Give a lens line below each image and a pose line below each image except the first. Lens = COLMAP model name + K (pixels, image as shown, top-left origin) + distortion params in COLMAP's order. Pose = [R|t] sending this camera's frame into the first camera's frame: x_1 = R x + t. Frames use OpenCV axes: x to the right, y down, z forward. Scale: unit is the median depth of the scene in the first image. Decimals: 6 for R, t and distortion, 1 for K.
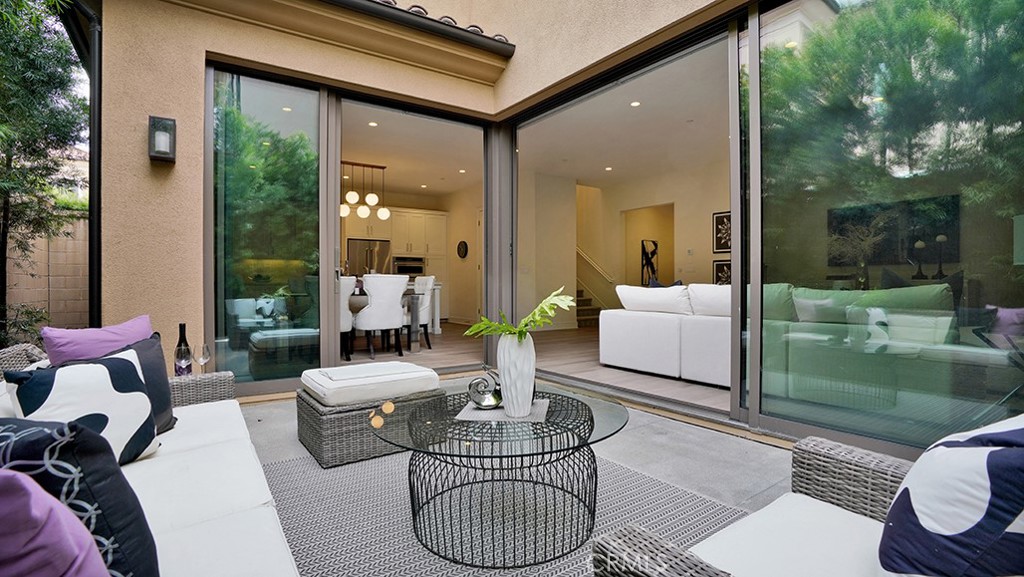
lens RADIAL K [[495.1, 0, 520.9], [0, 495.1, 290.2], [0, 0, 1]] dist [-0.031044, 0.000606]
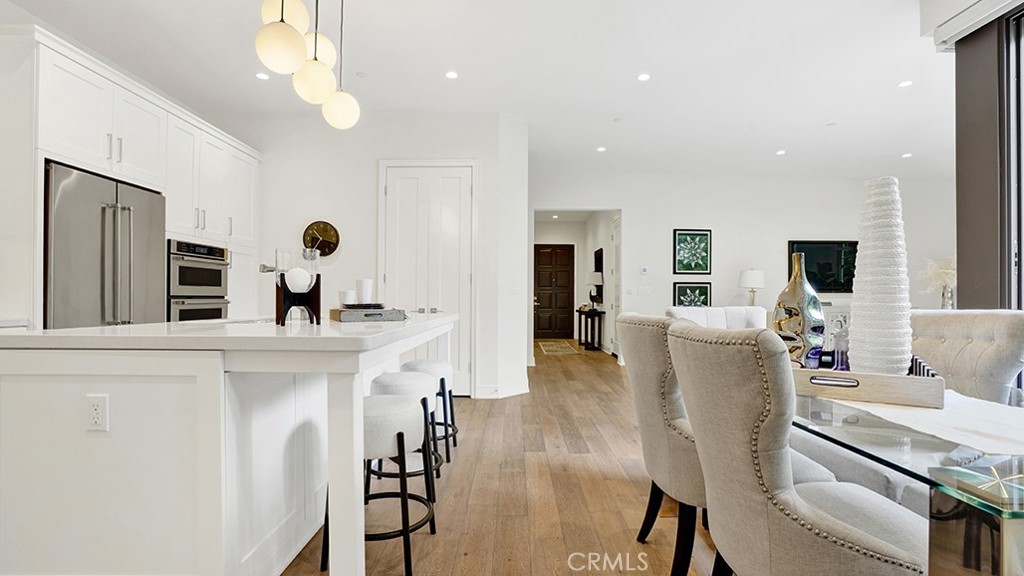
lens RADIAL K [[474.7, 0, 521.8], [0, 474.7, 293.0], [0, 0, 1]] dist [-0.046511, 0.000295]
pose [[0.549913, 0.009816, 0.835164, -0.502756], [0.003306, 0.999898, -0.013928, -0.028857], [-0.835215, 0.010421, 0.549825, 0.766225]]
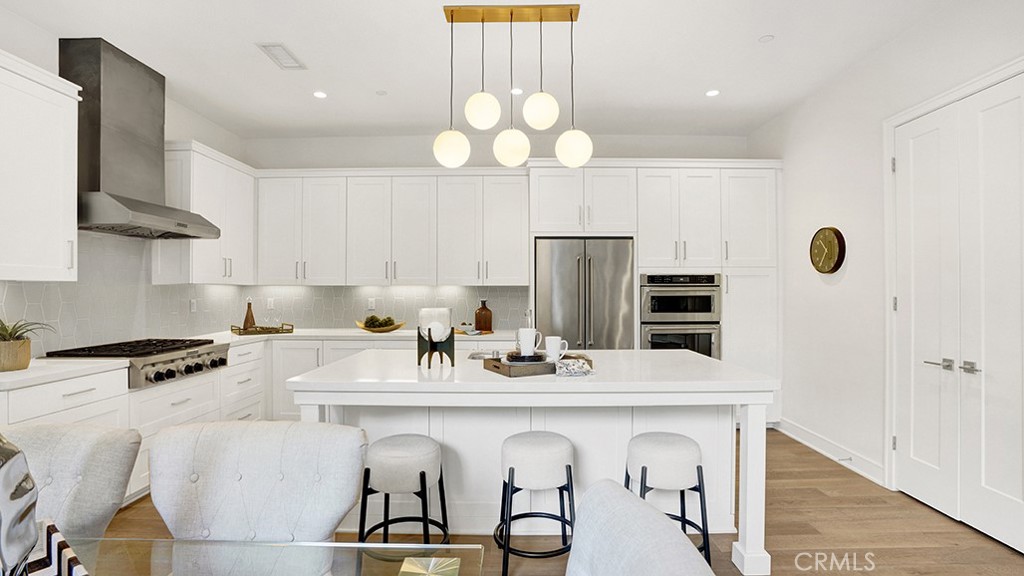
lens RADIAL K [[495.1, 0, 520.9], [0, 495.1, 289.7], [0, 0, 1]] dist [-0.031044, 0.000606]
pose [[0.821847, -0.005906, -0.569678, -0.130151], [-0.000004, 0.999946, -0.010372, -0.062653], [0.569708, 0.008527, 0.821803, 0.750371]]
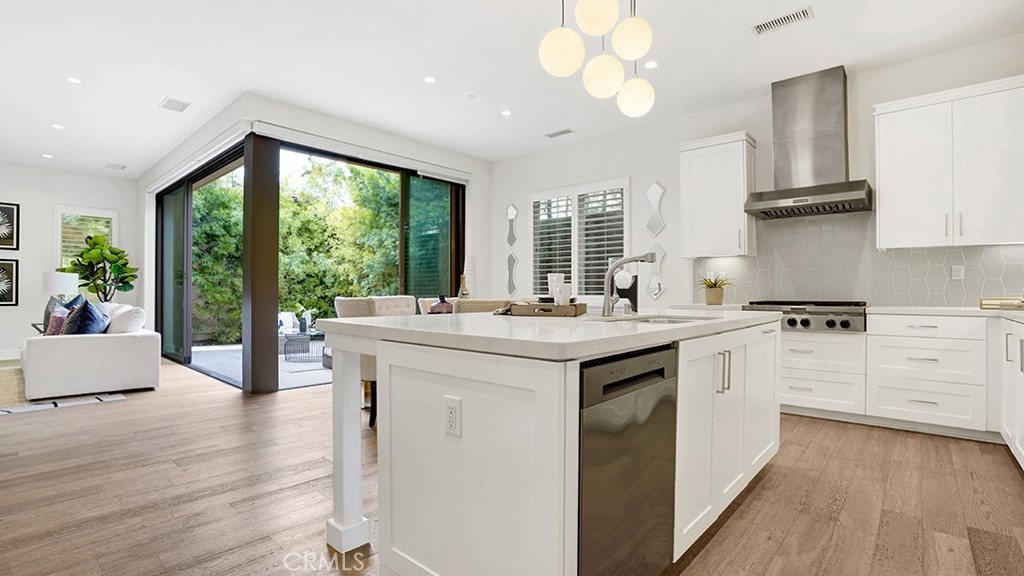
lens RADIAL K [[473.5, 0, 512.8], [0, 473.5, 291.3], [0, 0, 1]] dist [-0.064496, 0.021442]
pose [[-0.971905, -0.003891, -0.235340, -0.231488], [-0.004423, 0.999989, 0.001731, -0.031977], [0.235331, 0.002723, -0.971912, 1.280204]]
